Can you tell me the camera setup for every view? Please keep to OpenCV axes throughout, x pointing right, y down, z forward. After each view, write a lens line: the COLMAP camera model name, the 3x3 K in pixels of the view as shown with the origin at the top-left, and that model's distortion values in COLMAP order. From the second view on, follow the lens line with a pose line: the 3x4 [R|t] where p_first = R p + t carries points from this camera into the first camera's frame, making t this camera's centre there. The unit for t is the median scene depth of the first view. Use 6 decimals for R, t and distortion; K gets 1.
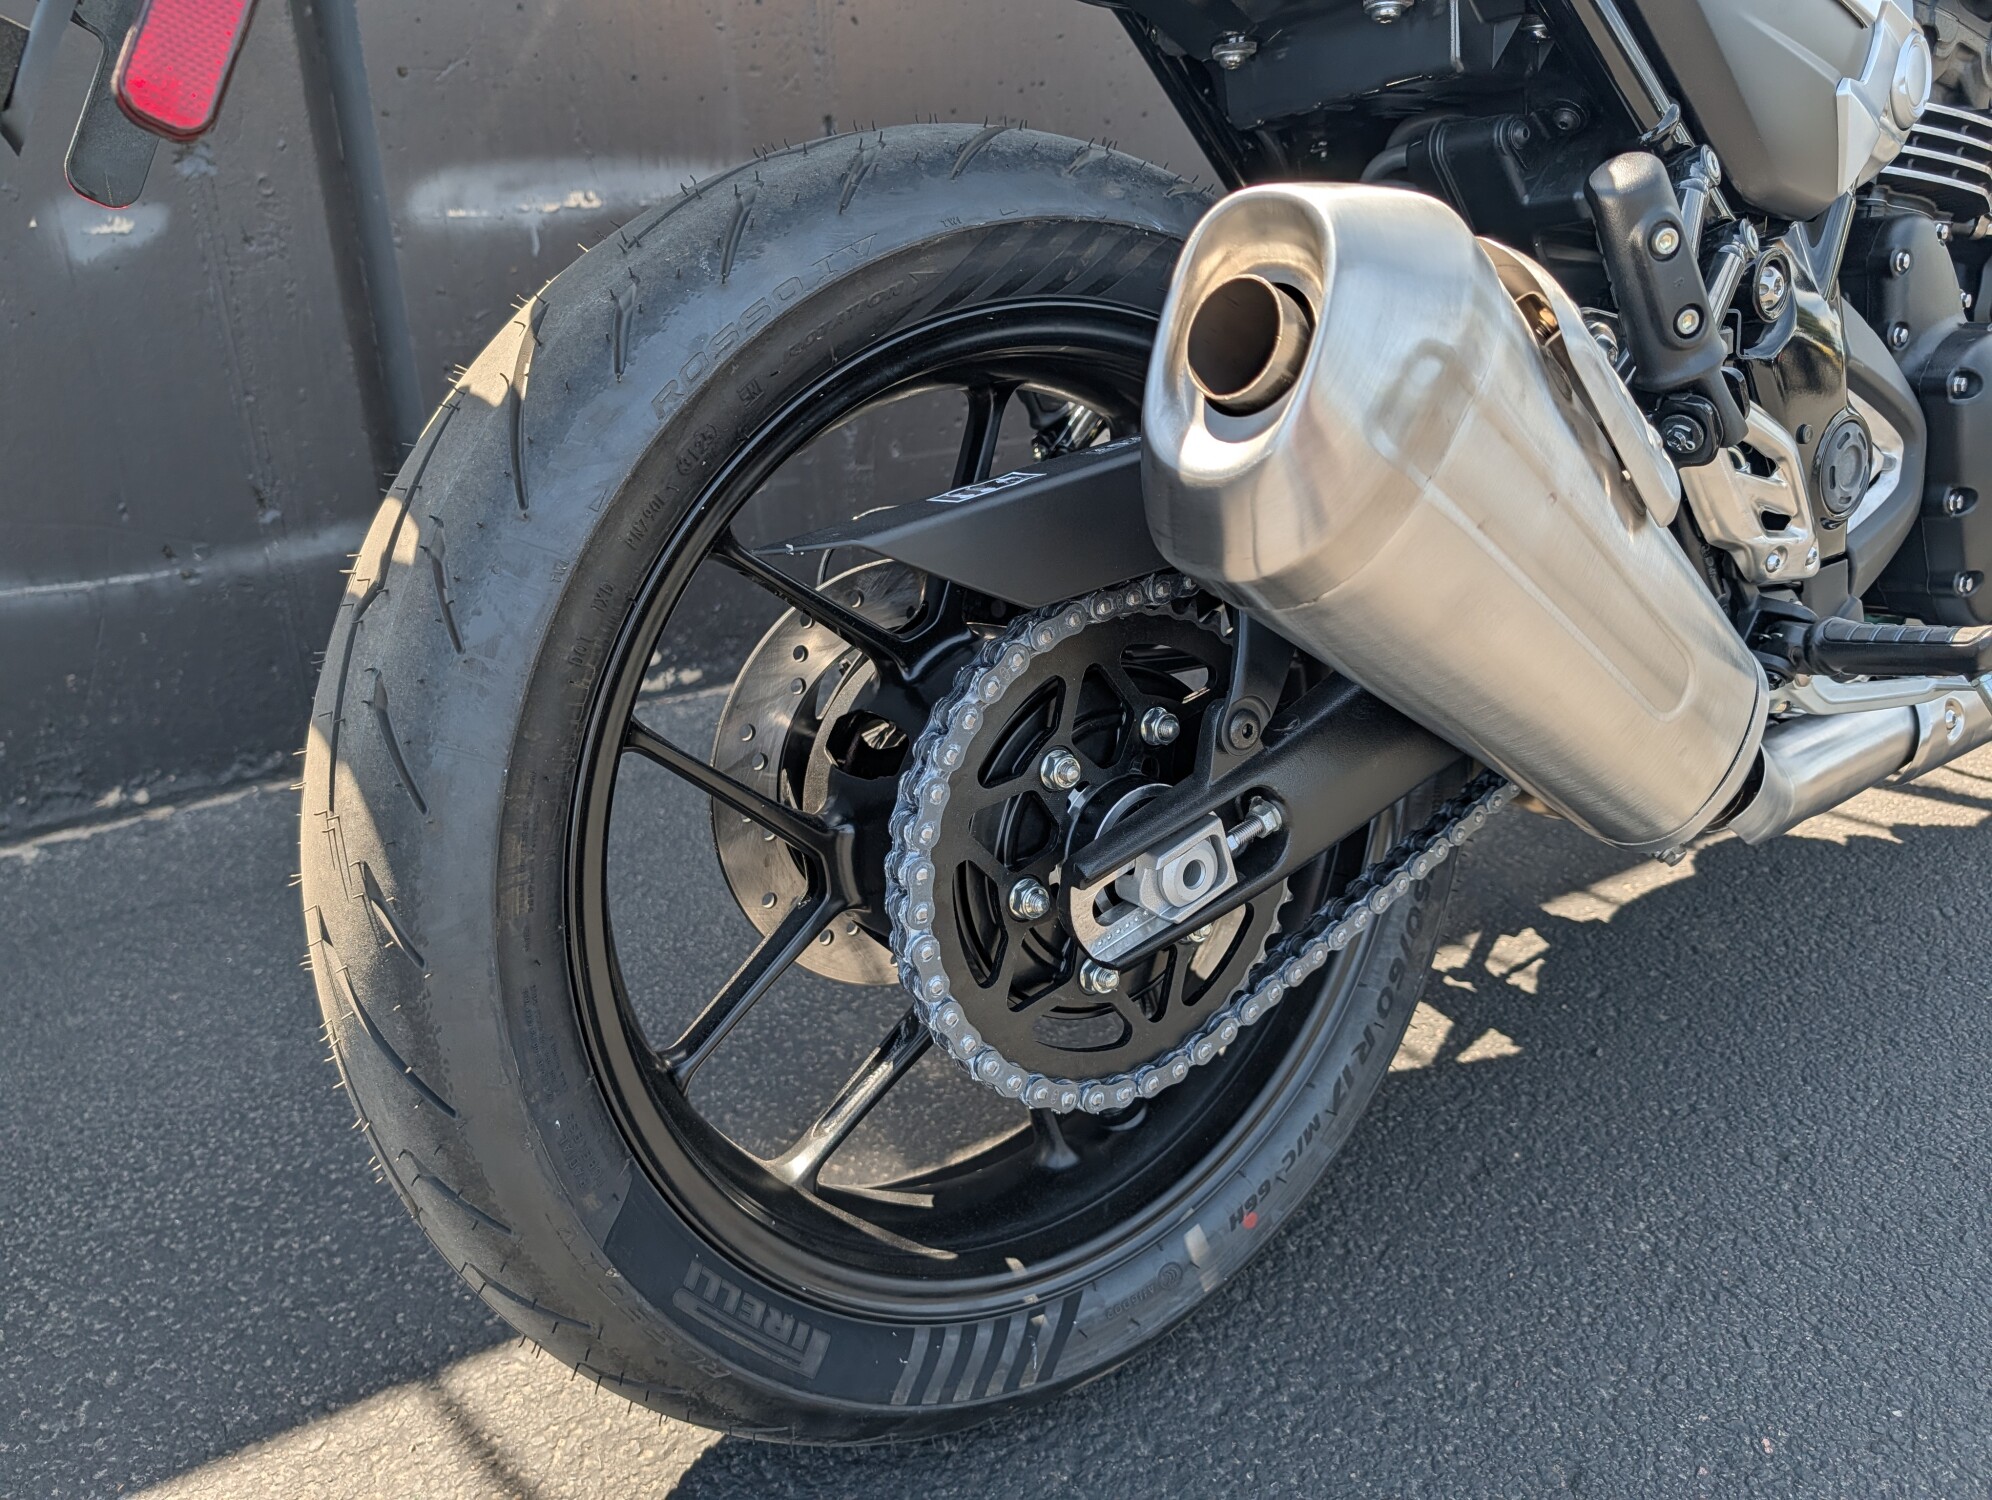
lens RADIAL K [[1474.2, 0, 996.0], [0, 1474.2, 750.0], [0, 0, 1]] dist [0.060345, -0.000660]
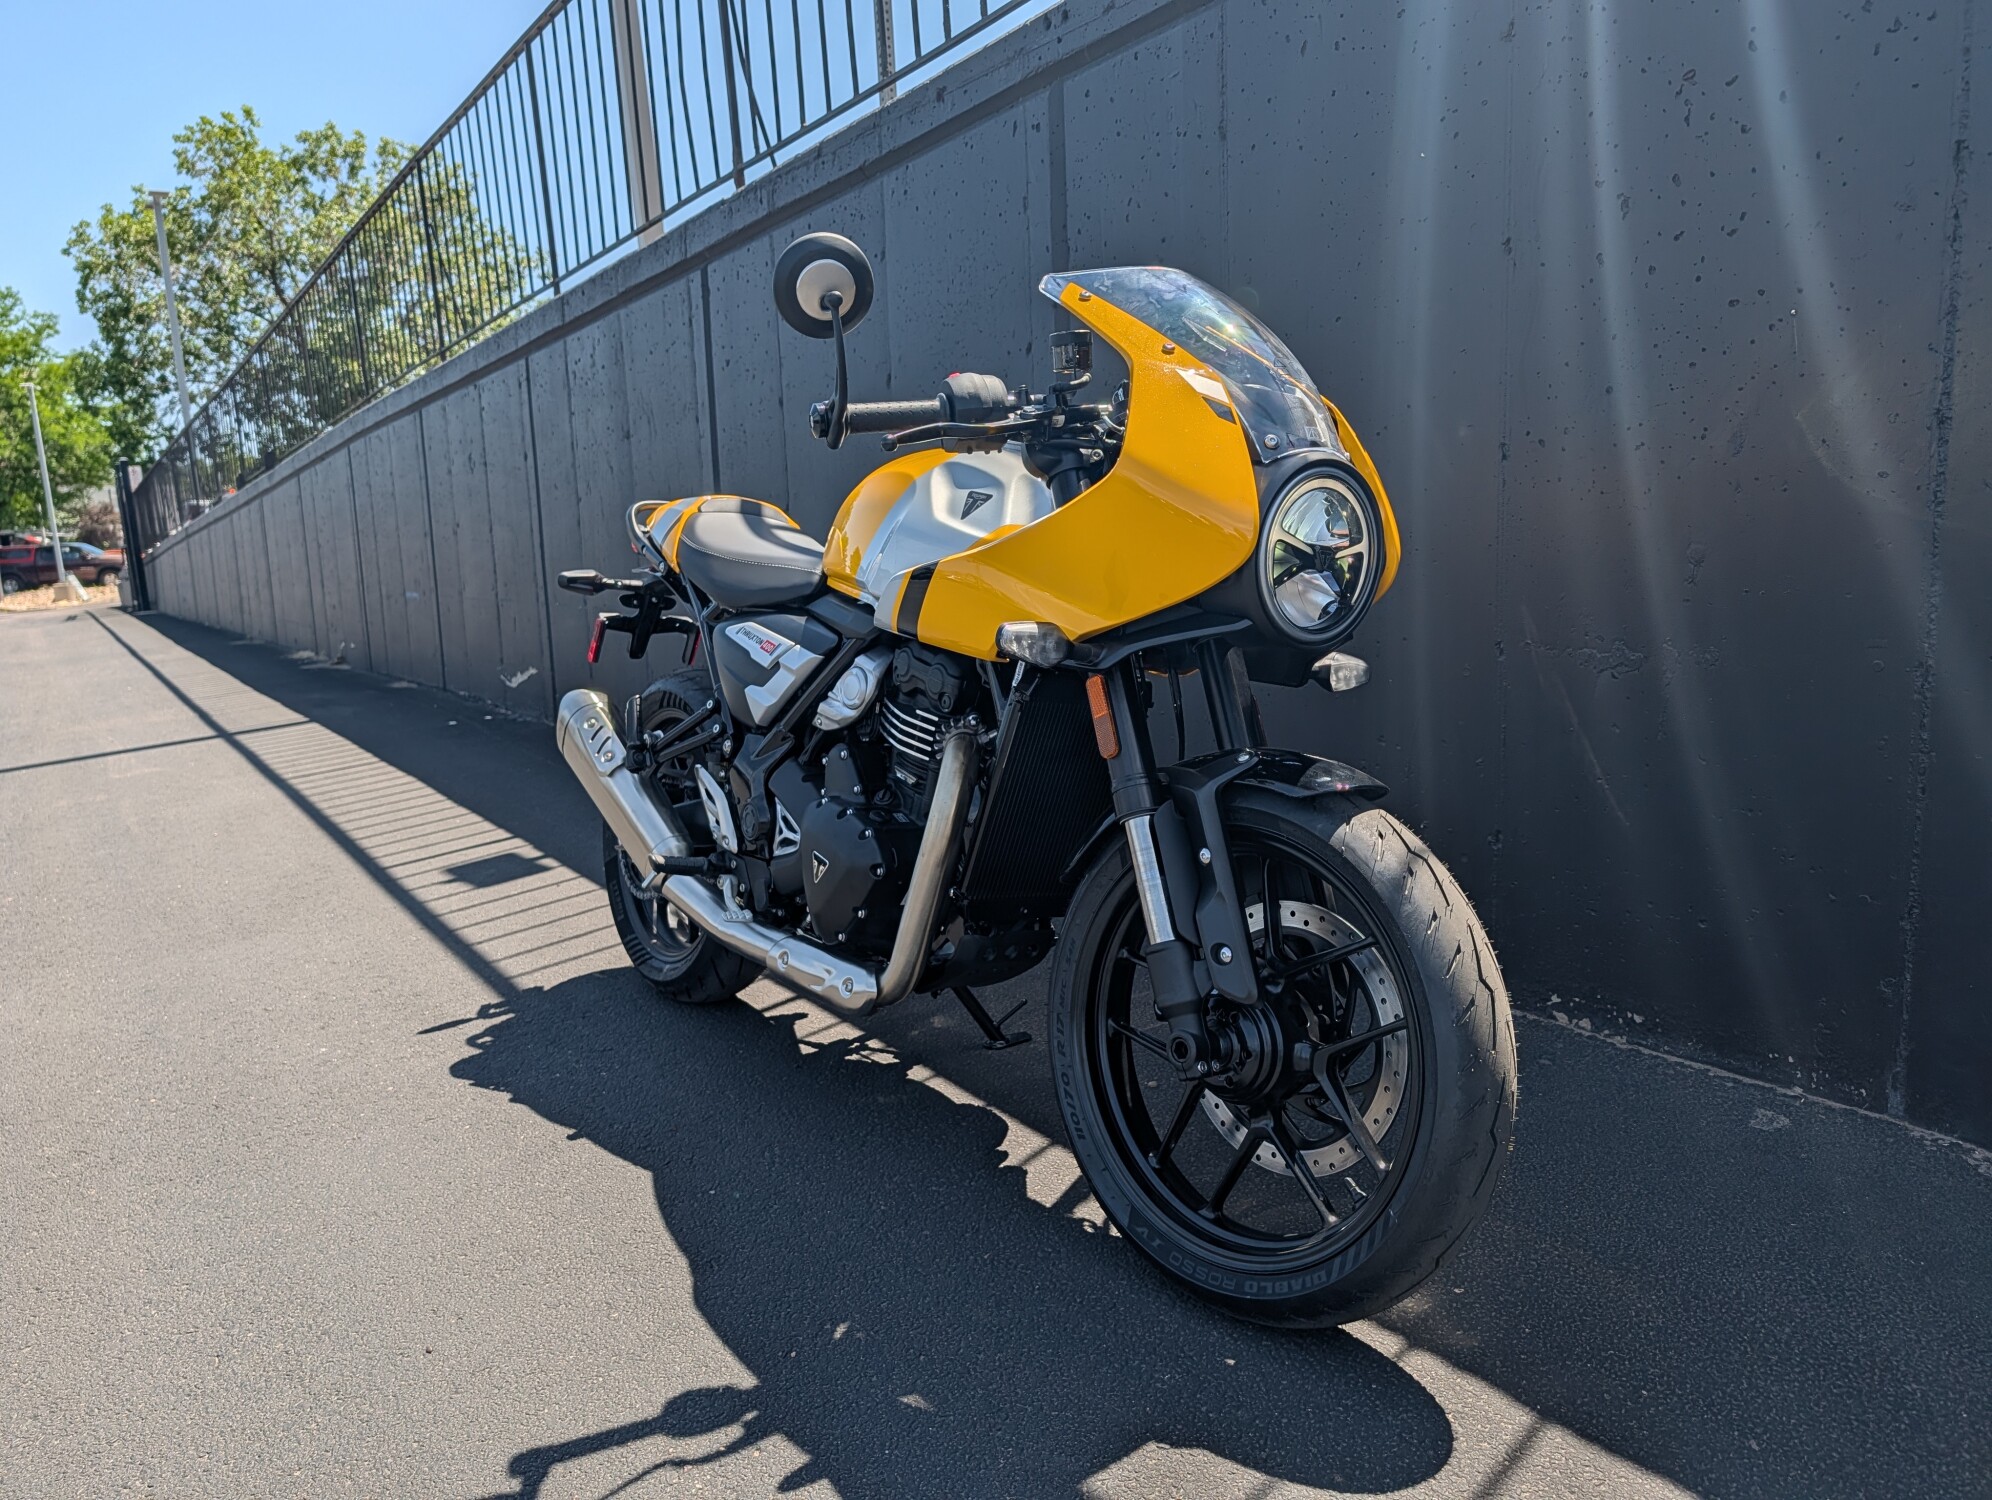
lens RADIAL K [[1406.6, 0, 1000.4], [0, 1406.6, 770.0], [0, 0, 1]] dist [0.013101, -0.003492]
pose [[0.009514, 0.191153, -0.981514, 2.212491], [-0.350837, 0.919800, 0.175734, -0.634685], [0.936388, 0.342679, 0.075814, 0.896496]]
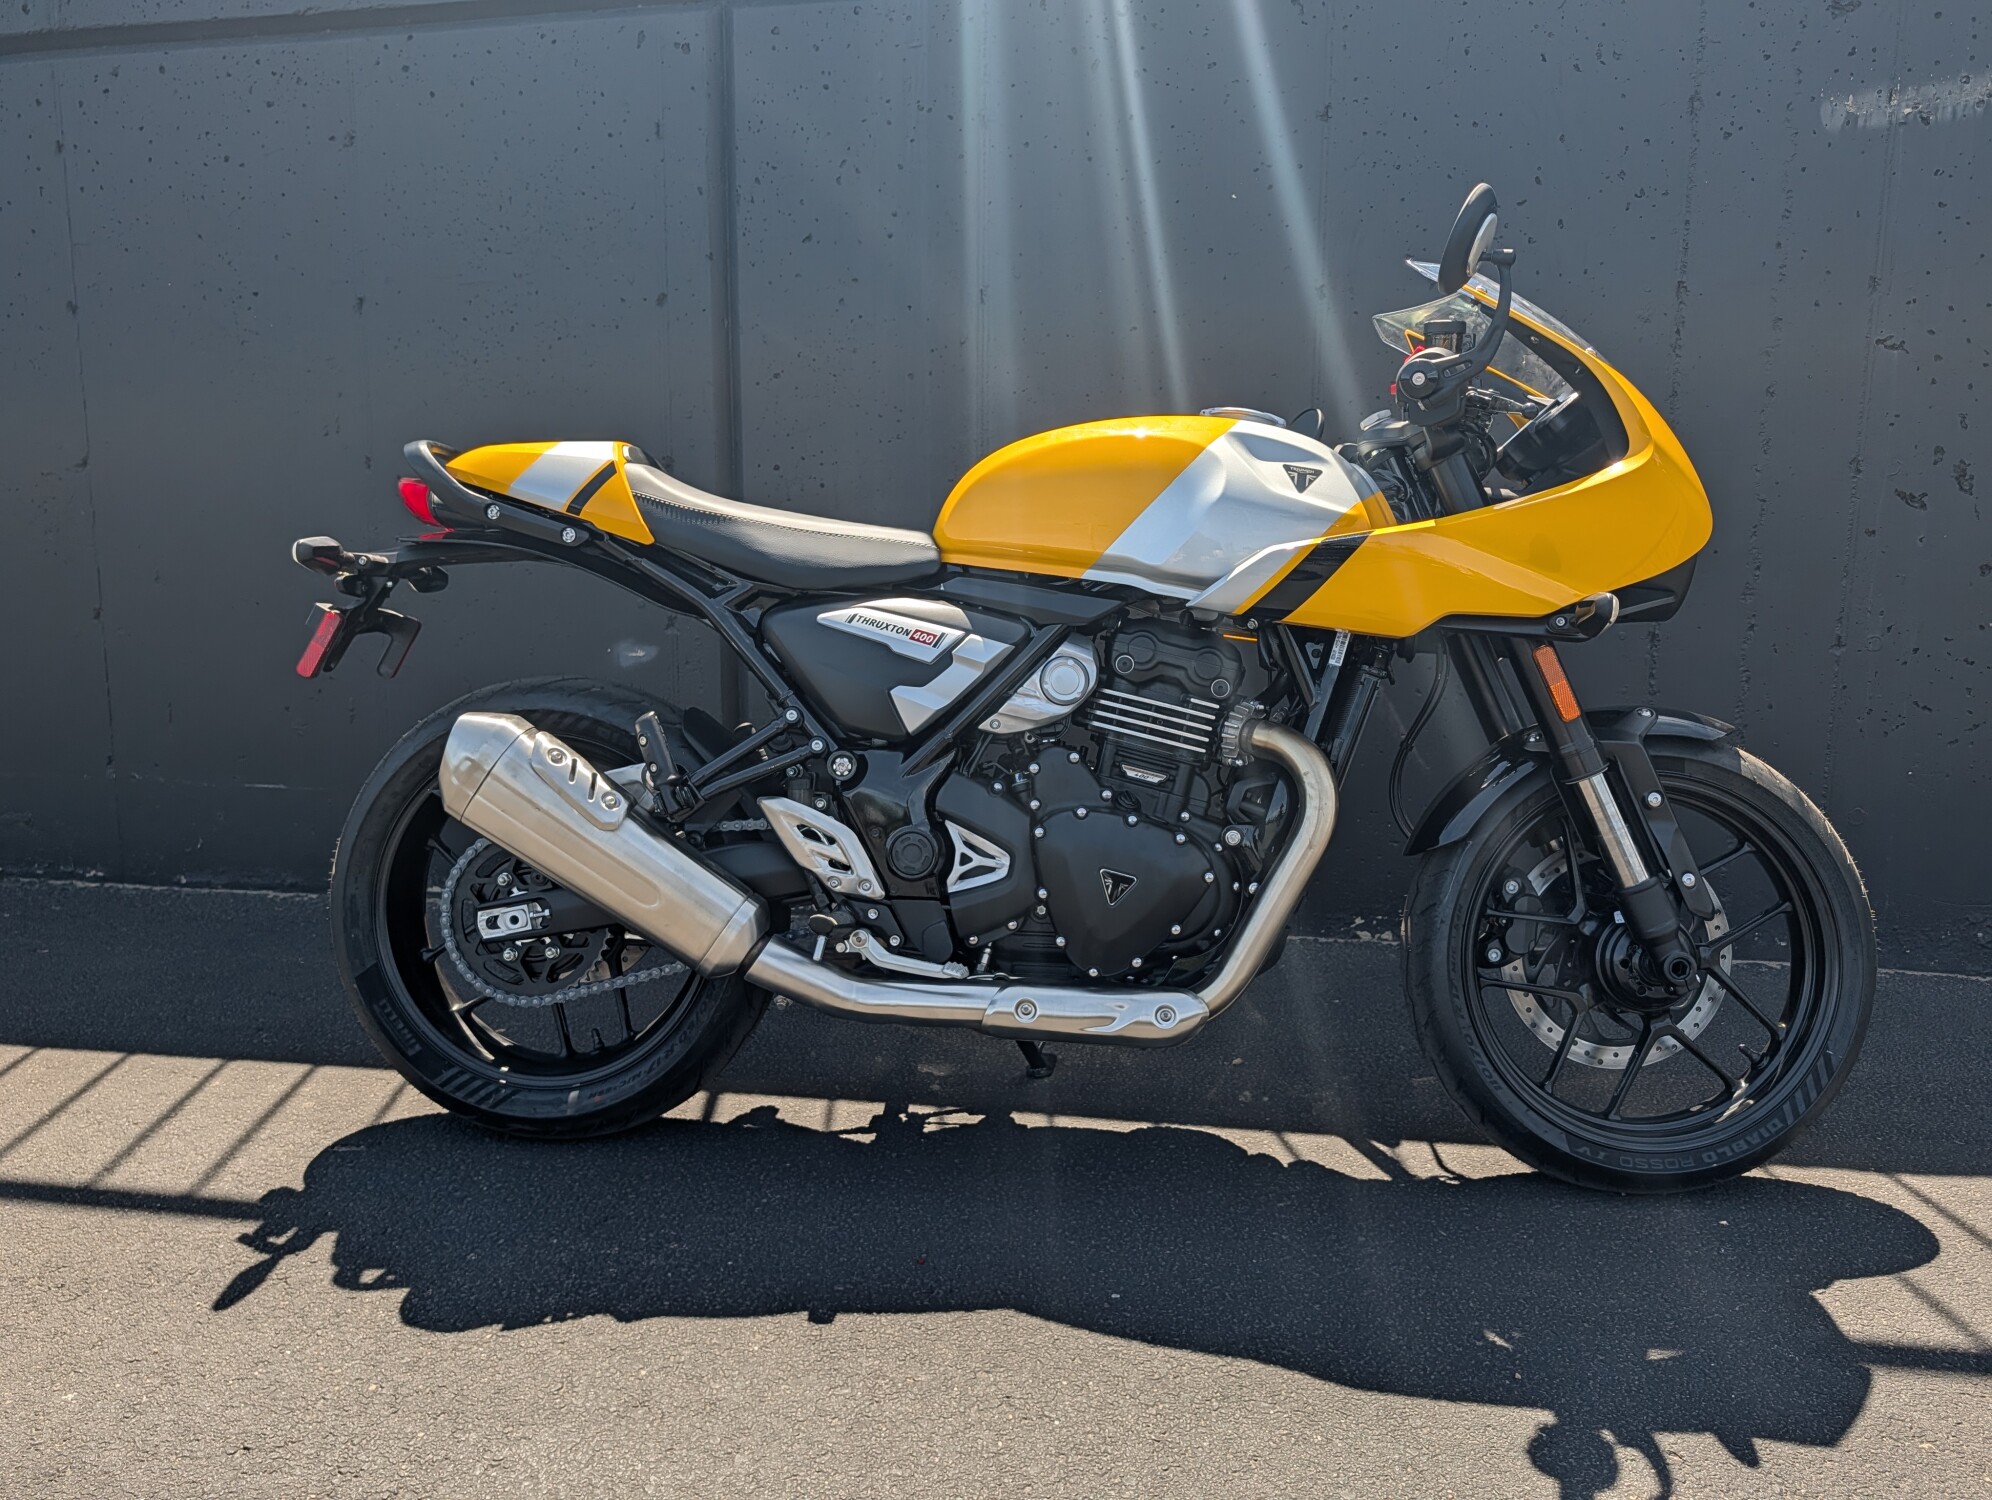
lens RADIAL K [[1429.8, 0, 998.2], [0, 1429.8, 736.7], [0, 0, 1]] dist [0.006833, -0.005832]
pose [[0.740603, 0.129585, -0.659329, 1.454340], [-0.282809, 0.950200, -0.130917, -0.082915], [0.609530, 0.283422, 0.740369, -0.334455]]
